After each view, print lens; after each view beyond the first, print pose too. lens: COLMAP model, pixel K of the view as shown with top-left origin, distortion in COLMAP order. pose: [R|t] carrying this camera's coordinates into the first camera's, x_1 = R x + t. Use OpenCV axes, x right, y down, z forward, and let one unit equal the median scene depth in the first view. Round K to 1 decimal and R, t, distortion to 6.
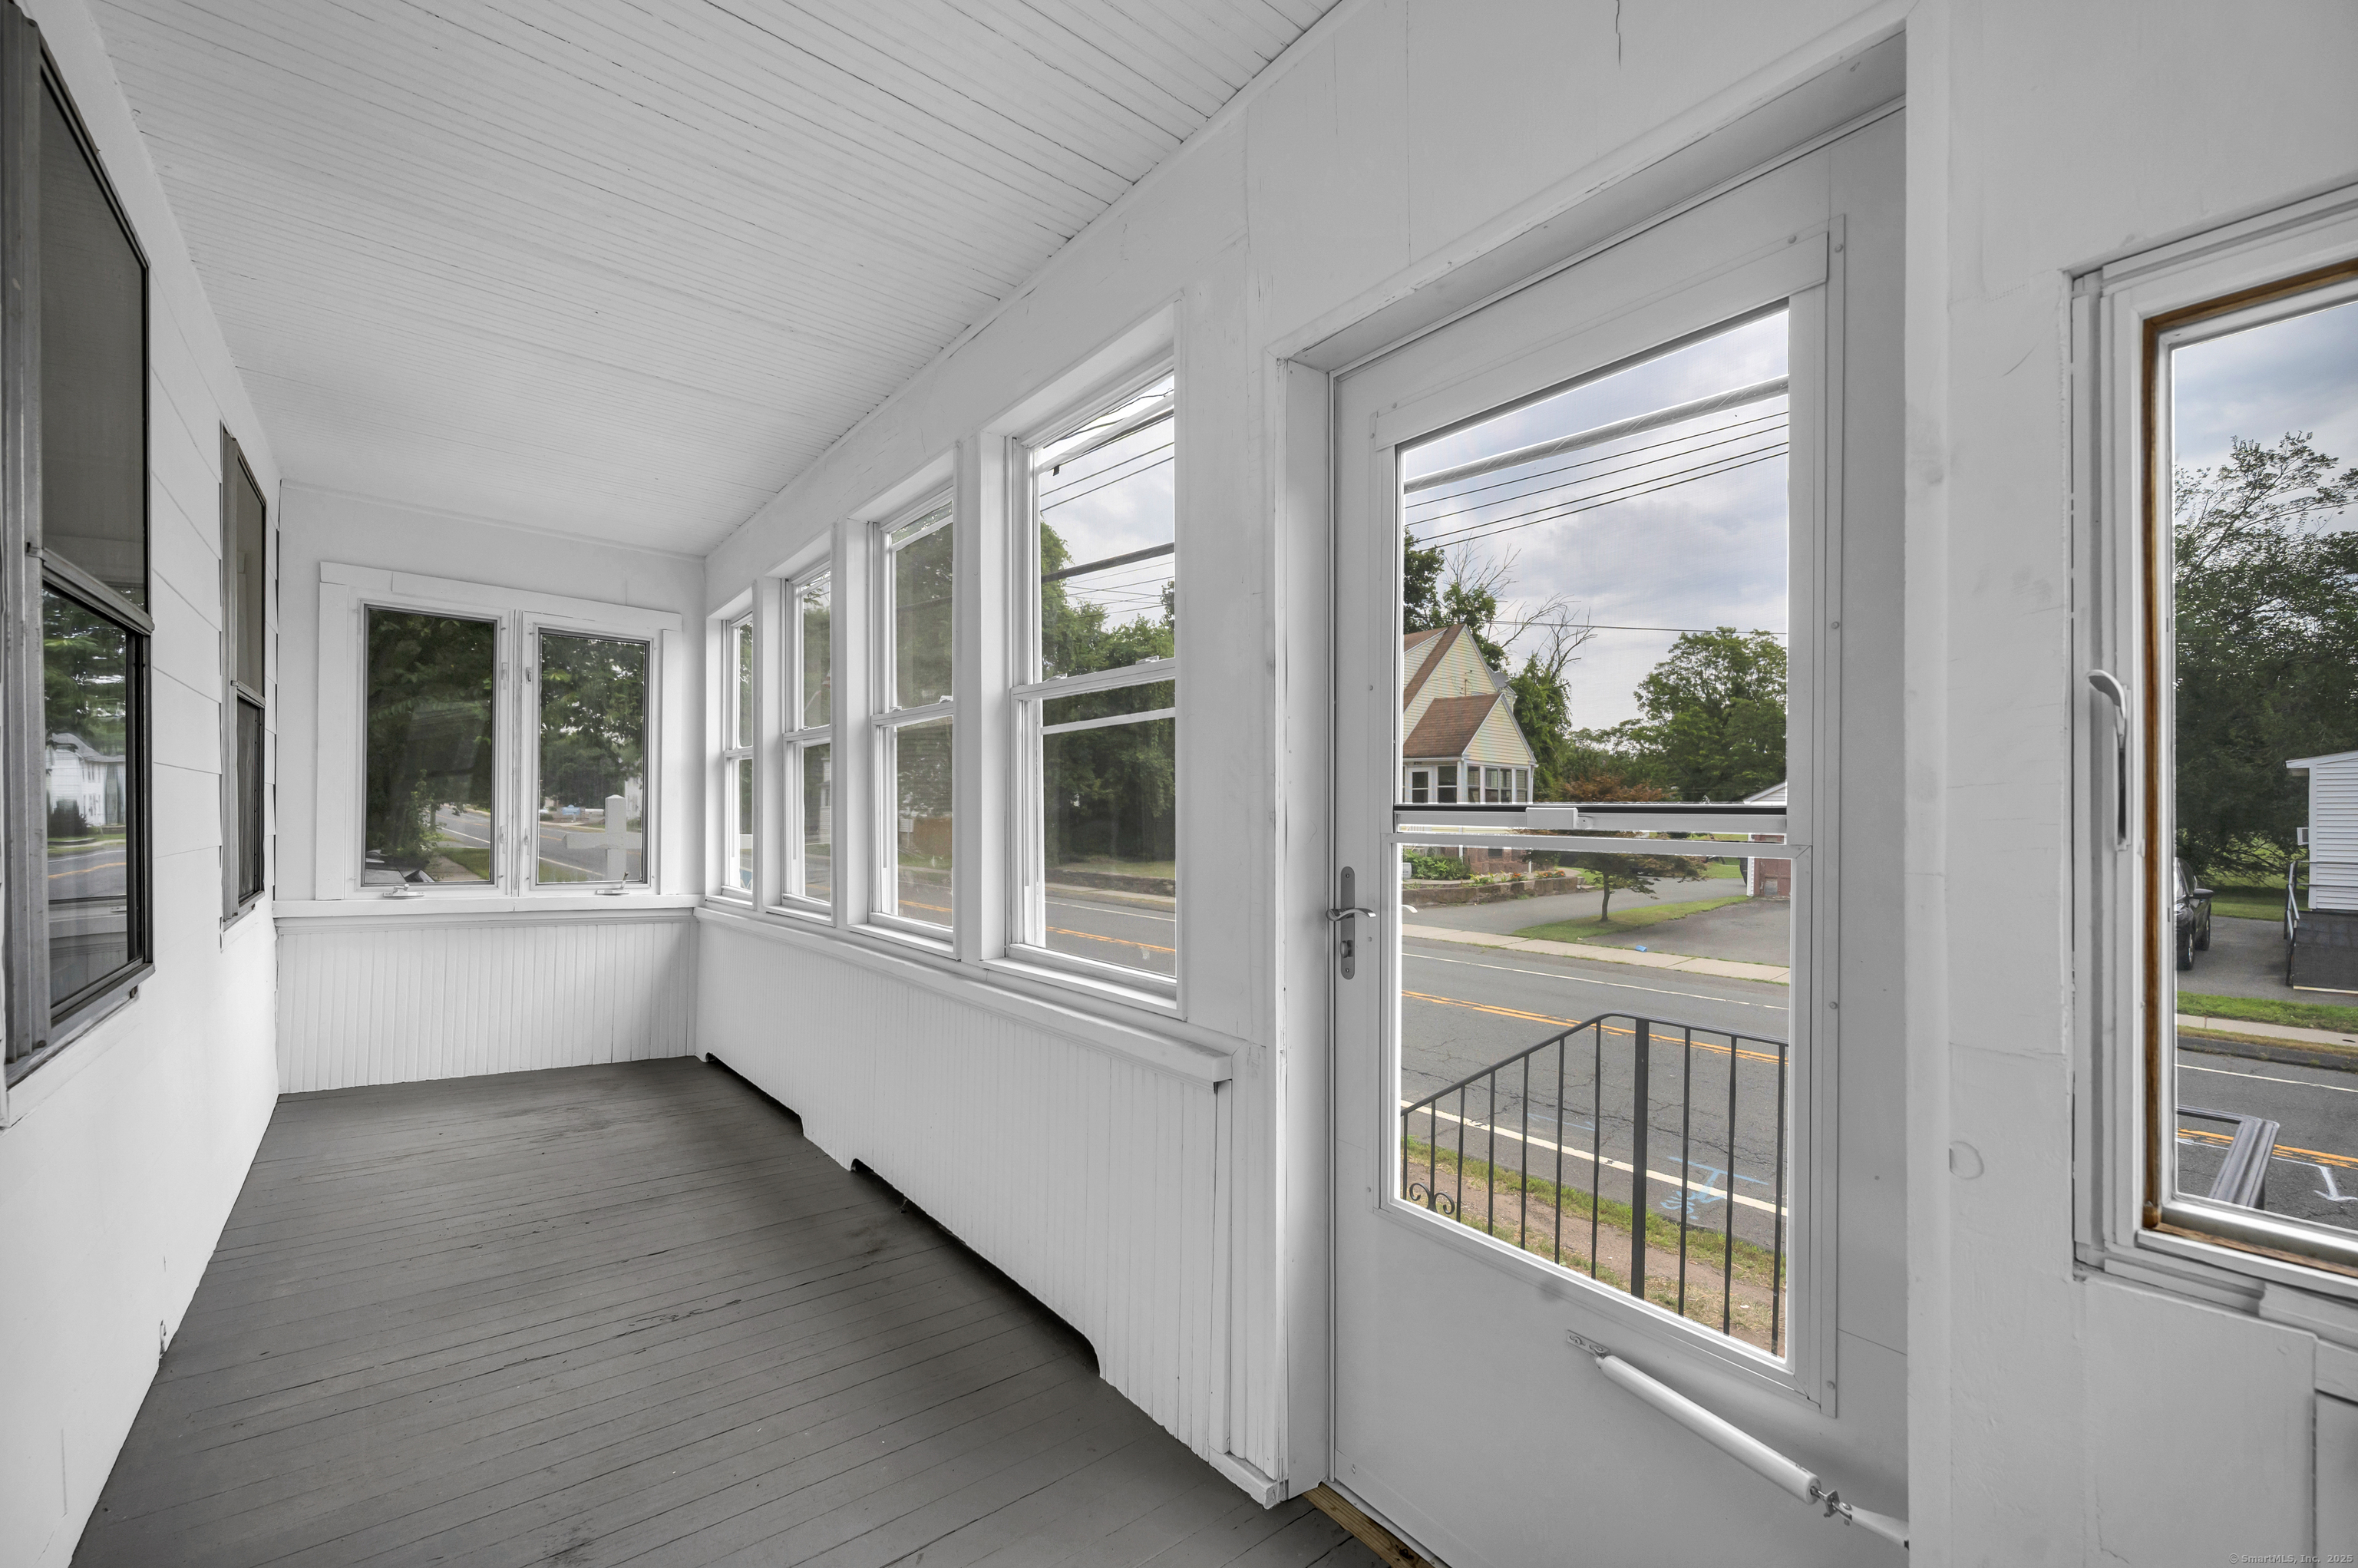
lens RADIAL K [[956.9, 0, 1168.0], [0, 956.9, 784.7], [0, 0, 1]] dist [0.000183, 0.000167]
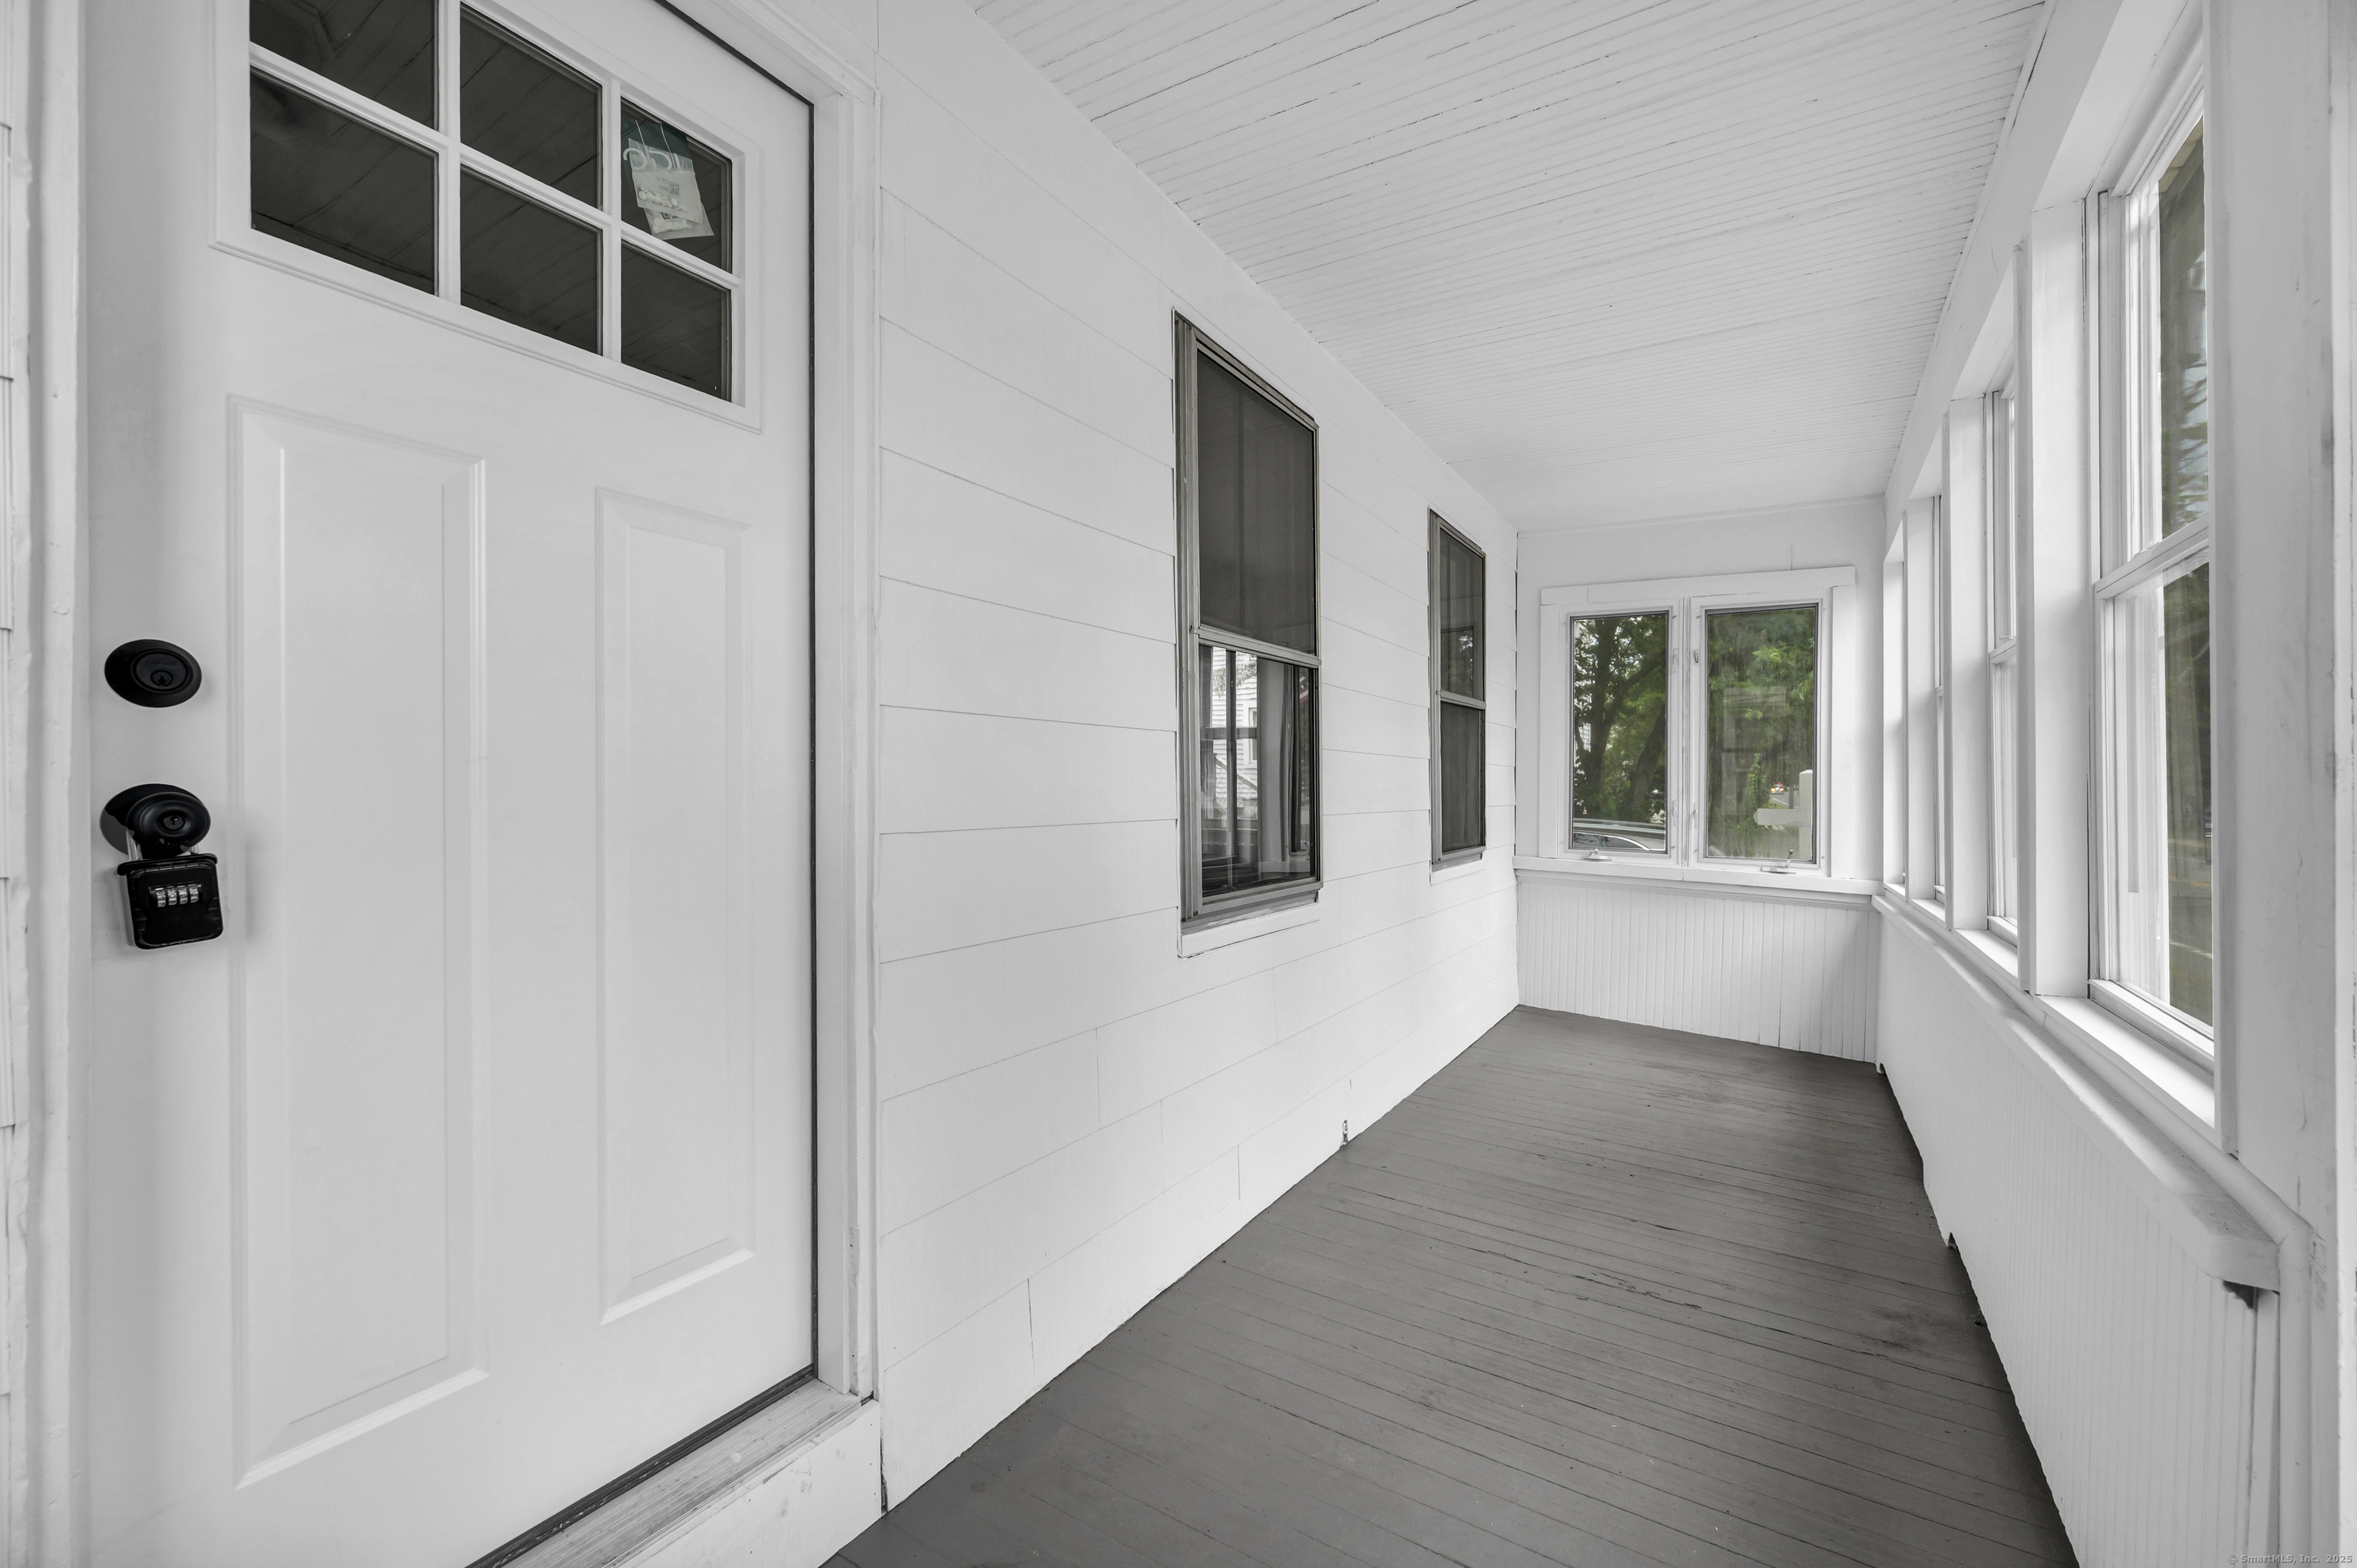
lens RADIAL K [[956.5, 0, 1173.1], [0, 956.5, 774.3], [0, 0, 1]] dist [0.000183, 0.000167]
pose [[0.342629, -0.017623, -0.939306, 0.144780], [0.025517, 0.999630, -0.009448, 0.011195], [0.939124, -0.020731, 0.342952, 0.122645]]
